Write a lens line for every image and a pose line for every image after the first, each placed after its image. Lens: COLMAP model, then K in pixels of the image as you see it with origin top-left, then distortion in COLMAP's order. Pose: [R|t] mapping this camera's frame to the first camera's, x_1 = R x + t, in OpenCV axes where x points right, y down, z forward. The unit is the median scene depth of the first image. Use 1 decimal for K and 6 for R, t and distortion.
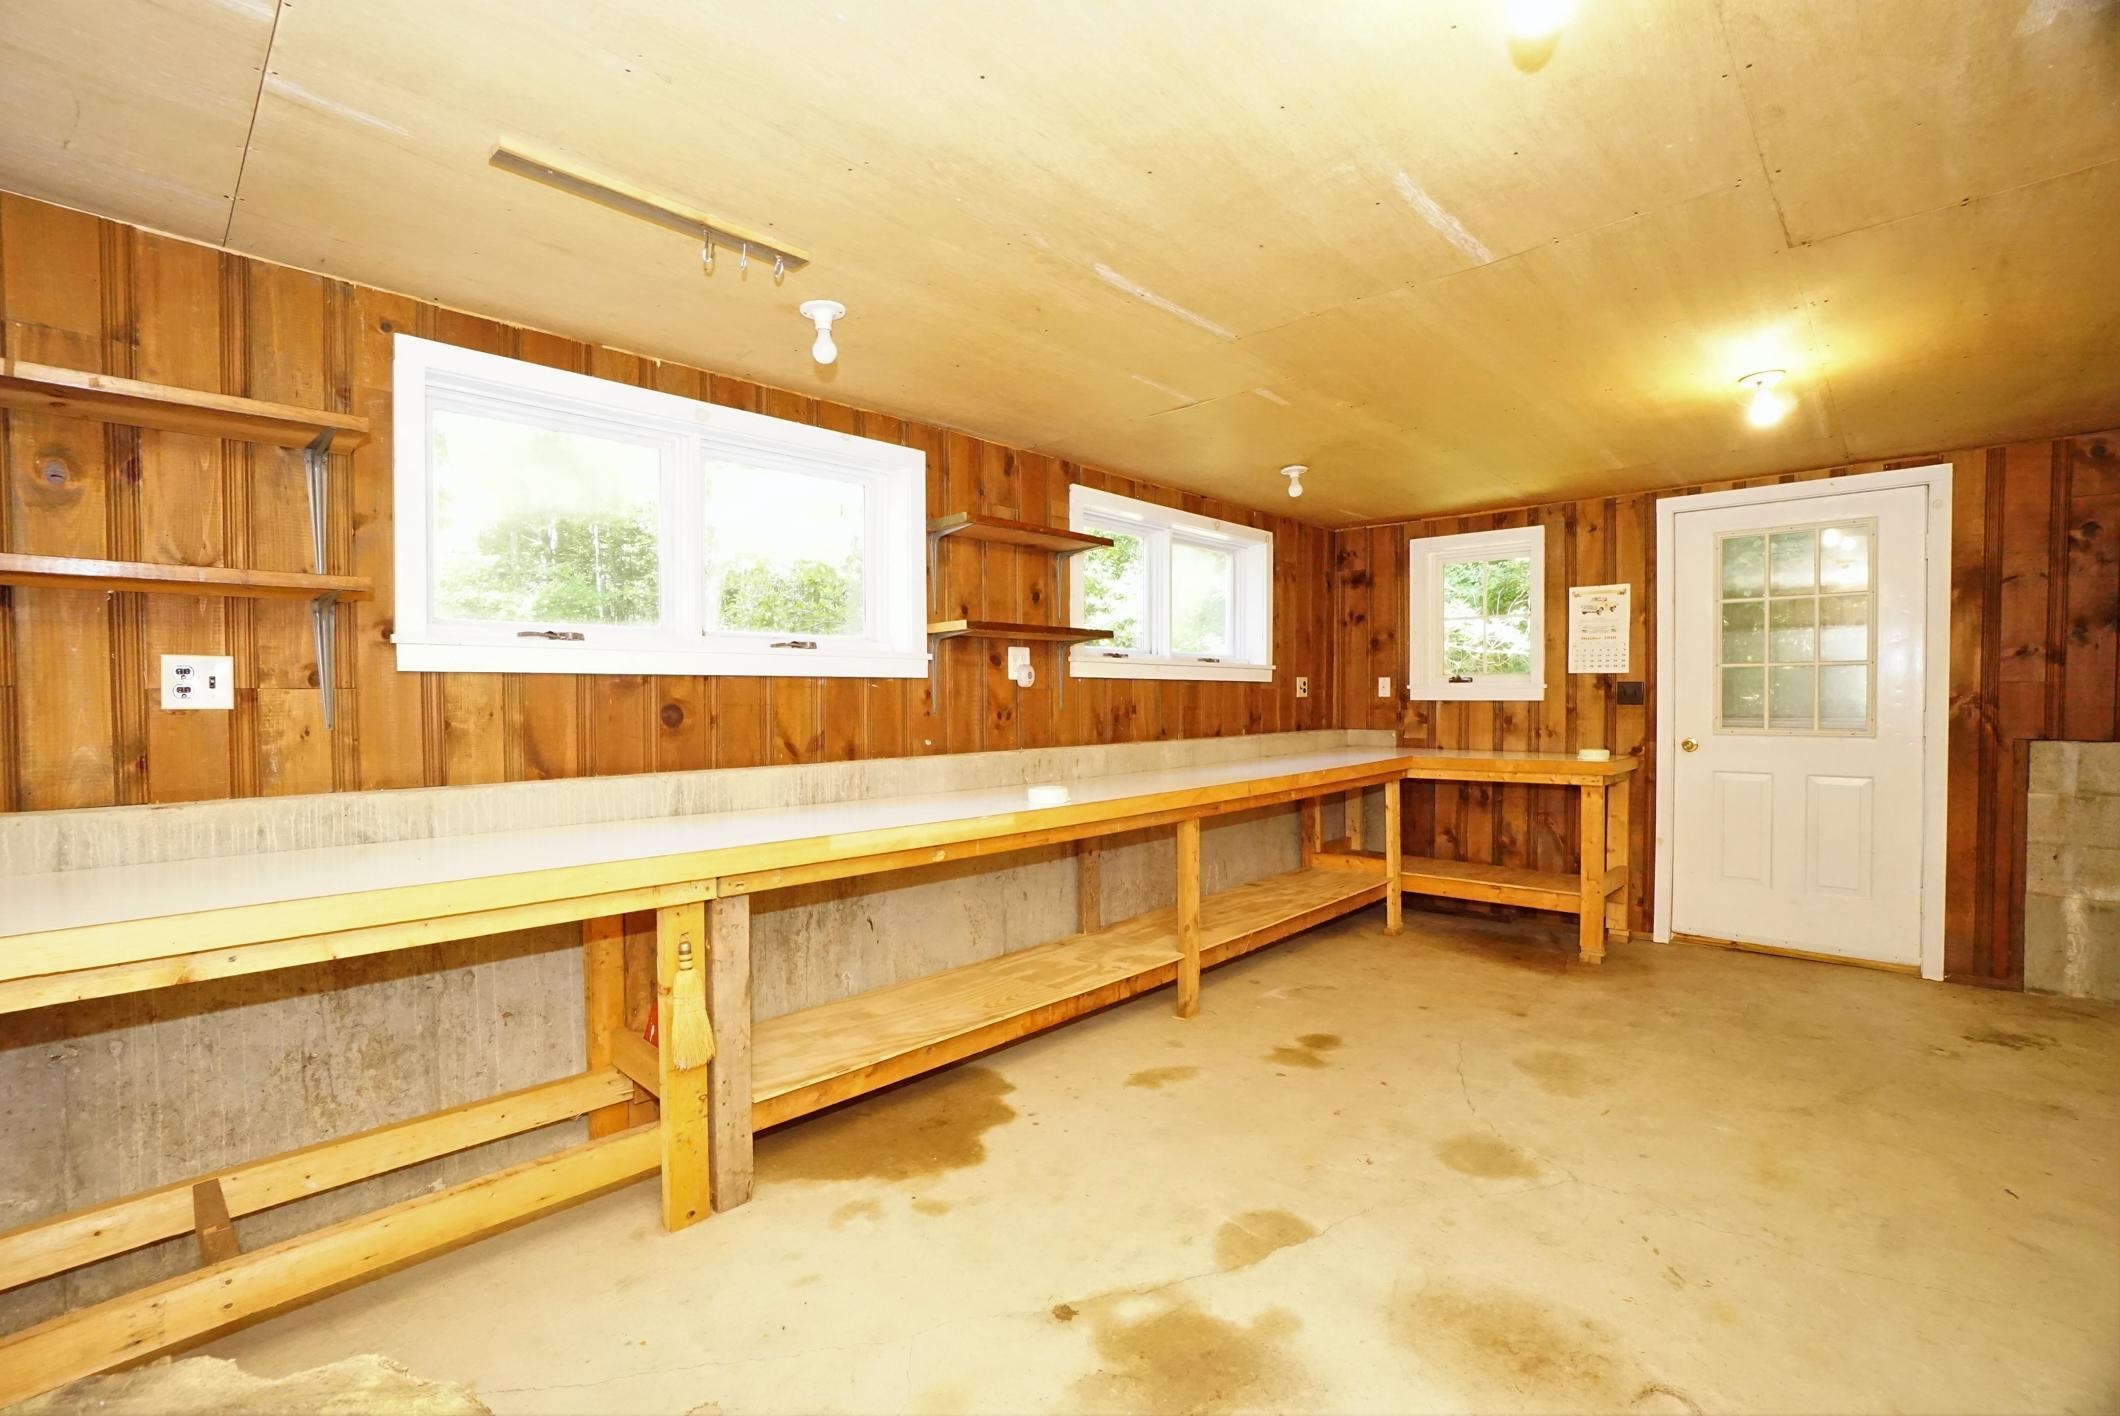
lens RADIAL K [[933.3, 0, 1046.5], [0, 933.3, 709.2], [0, 0, 1]] dist [-0.065863, 0.023345]
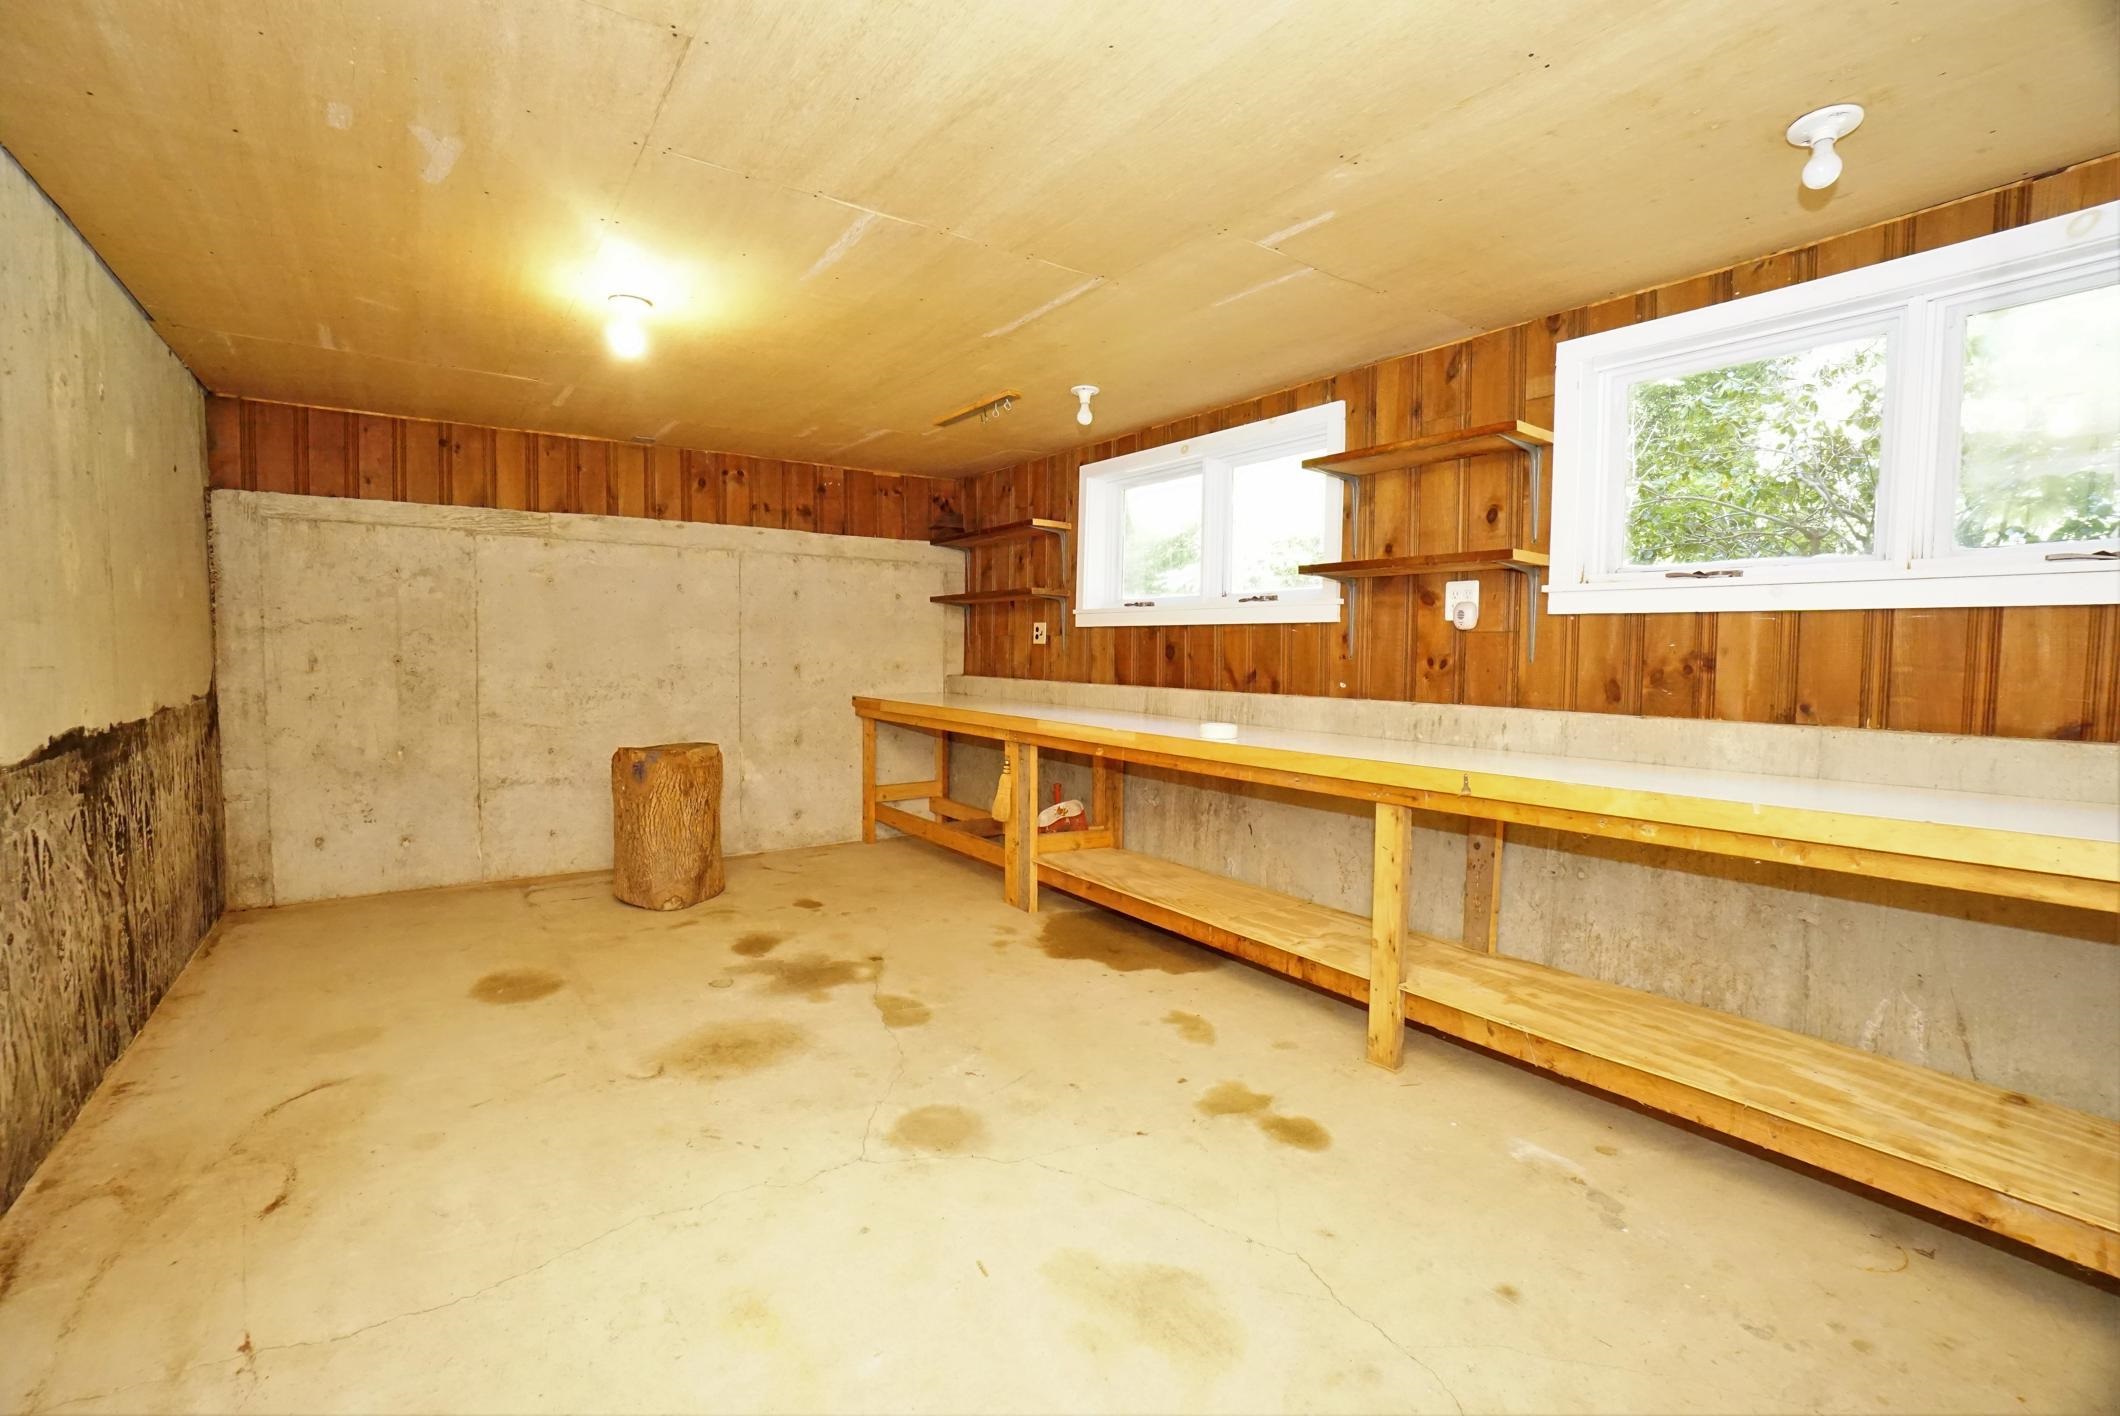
lens RADIAL K [[933.3, 0, 1046.5], [0, 933.3, 709.2], [0, 0, 1]] dist [-0.065863, 0.023345]
pose [[-0.202134, 0.066278, -0.977113, 1.028255], [-0.022031, 0.997147, 0.072194, -0.004701], [0.979110, 0.036120, -0.200098, 0.974698]]
